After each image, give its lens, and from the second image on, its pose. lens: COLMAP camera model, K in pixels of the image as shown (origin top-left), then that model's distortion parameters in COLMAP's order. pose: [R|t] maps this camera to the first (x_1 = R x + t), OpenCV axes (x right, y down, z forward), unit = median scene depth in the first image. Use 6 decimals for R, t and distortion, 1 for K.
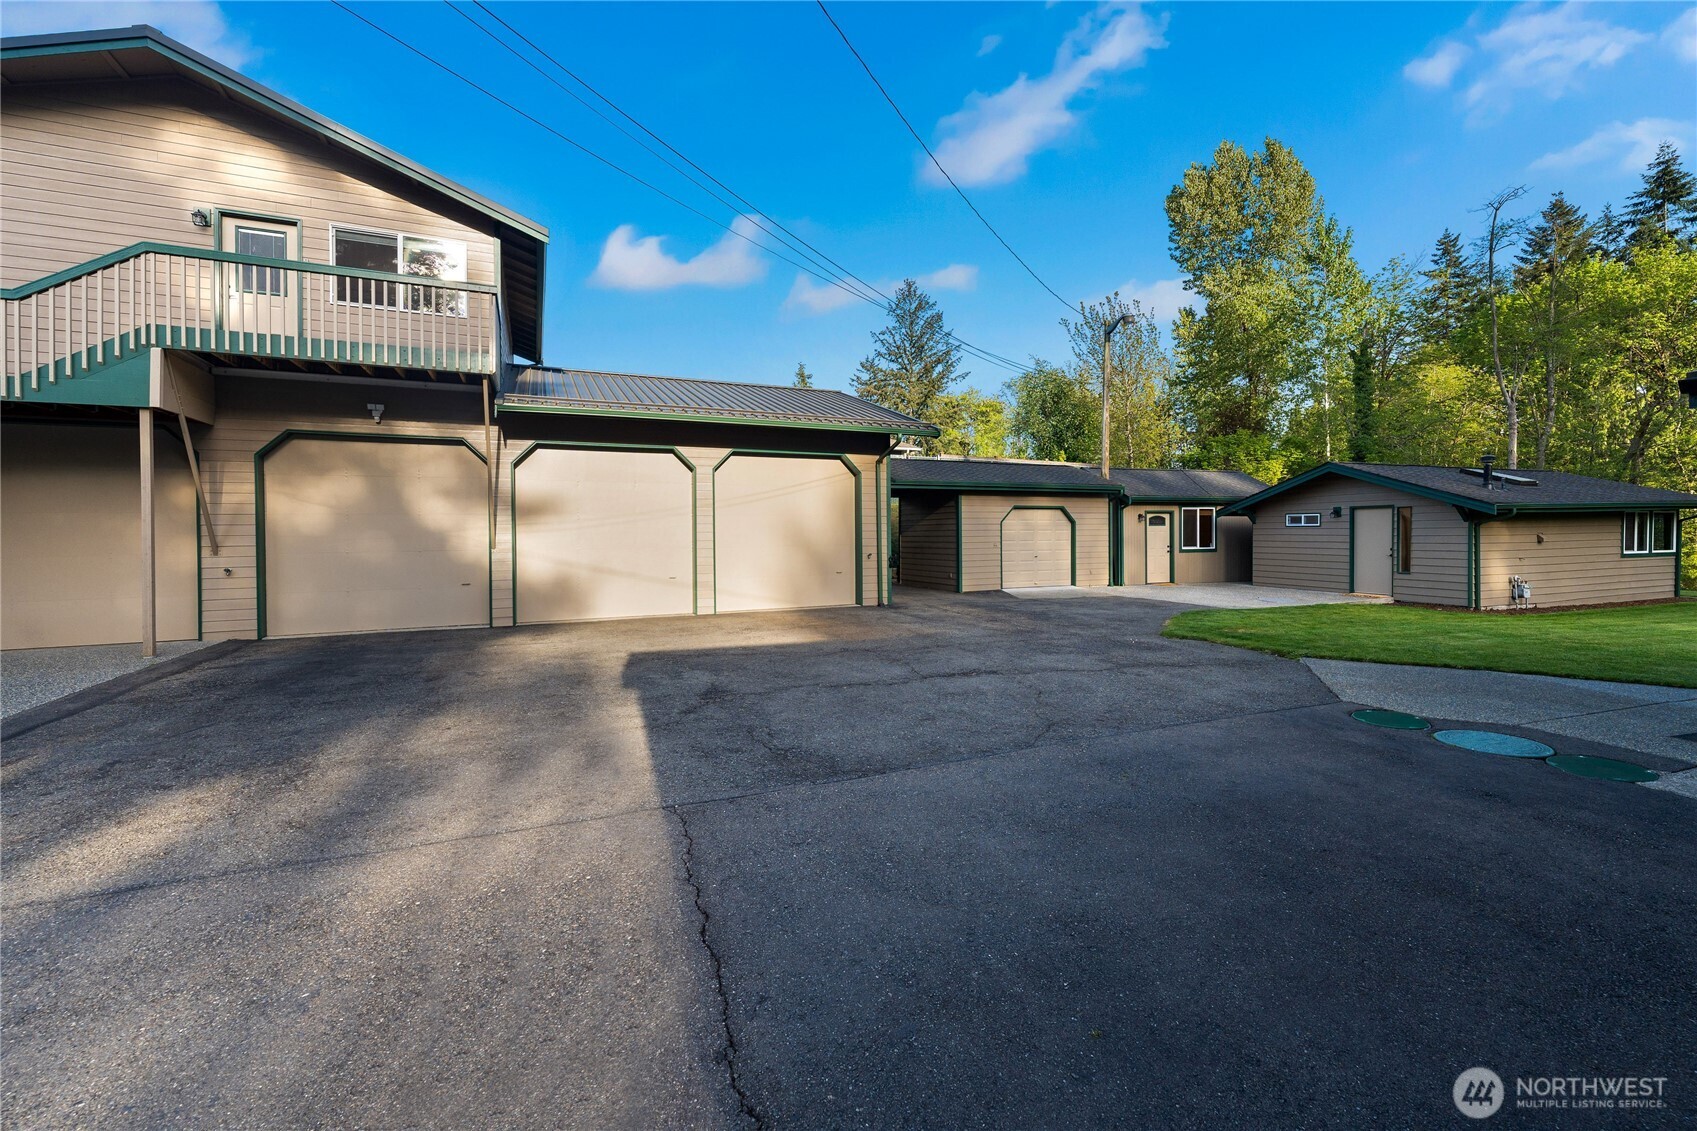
lens RADIAL K [[703.3, 0, 842.4], [0, 703.3, 537.6], [0, 0, 1]] dist [0.001778, -0.000338]
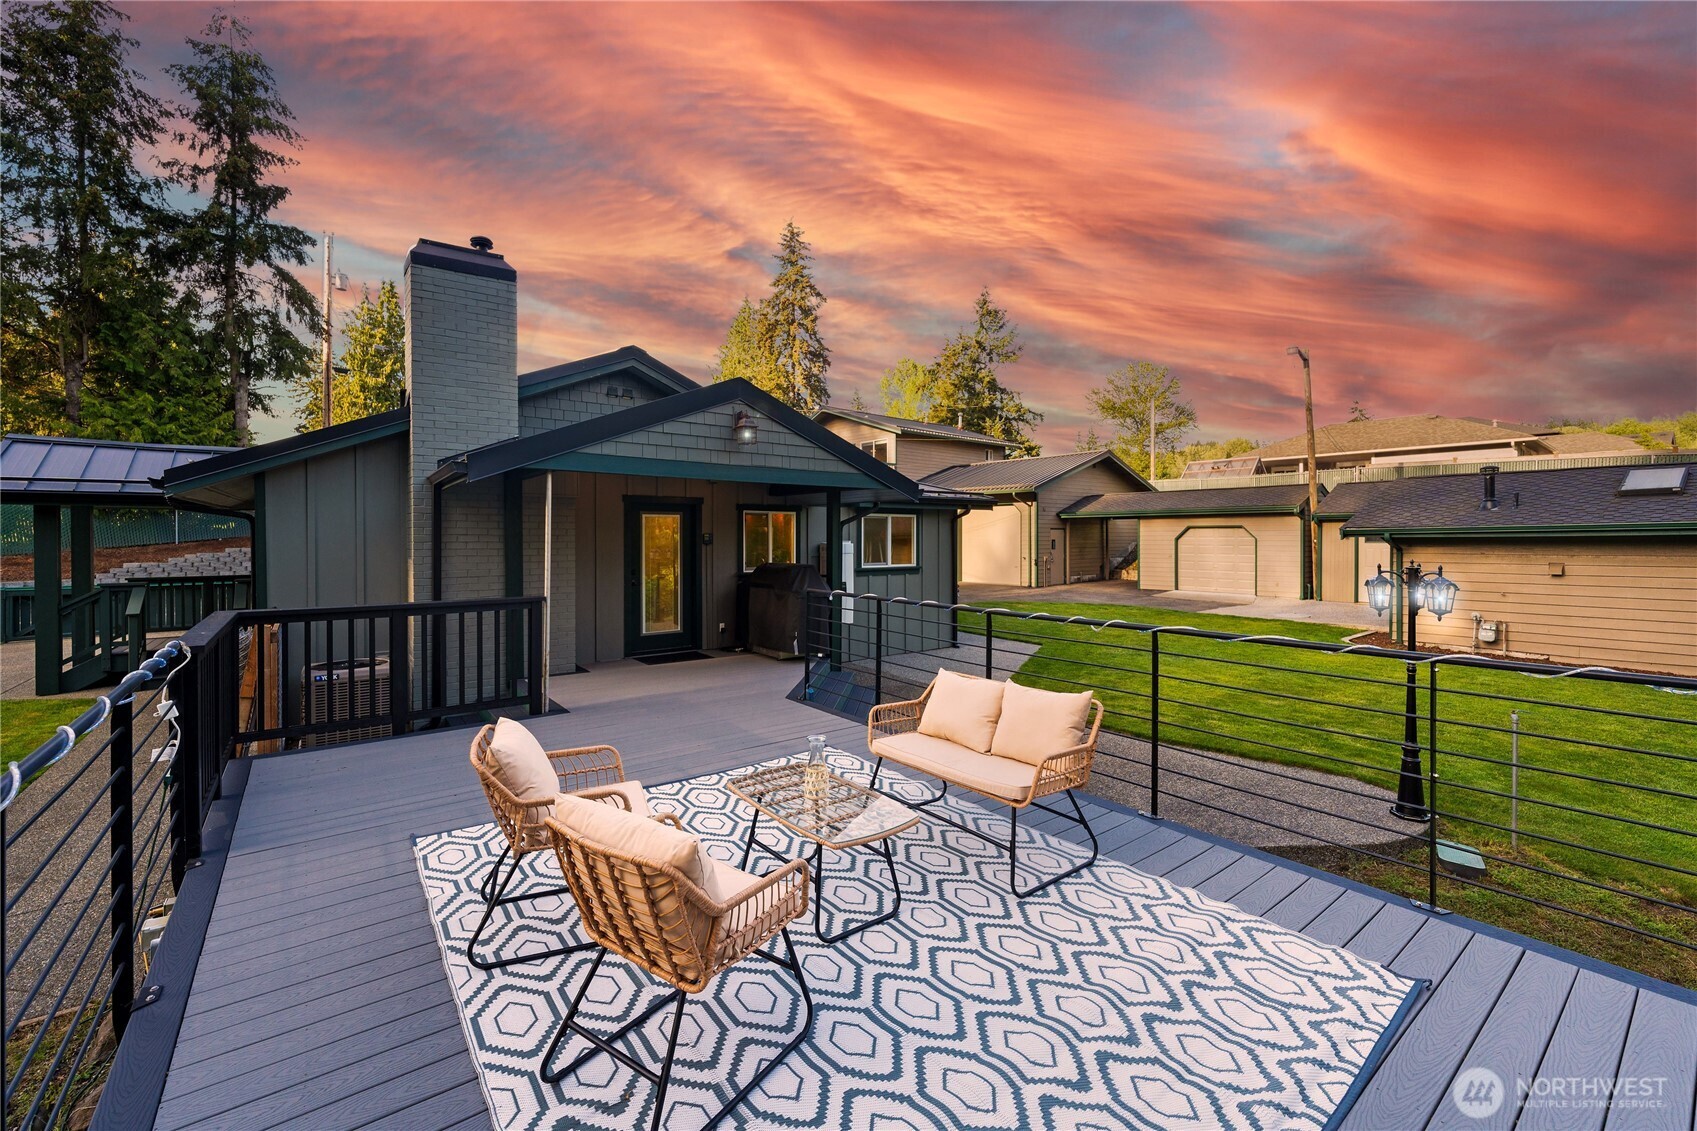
lens RADIAL K [[703.3, 0, 842.4], [0, 703.3, 537.6], [0, 0, 1]] dist [0.001778, -0.000338]
pose [[0.230873, 0.005193, -0.972970, 1.255139], [-0.003822, 0.999983, 0.004430, -0.026321], [0.972976, 0.002696, 0.230889, 0.090009]]
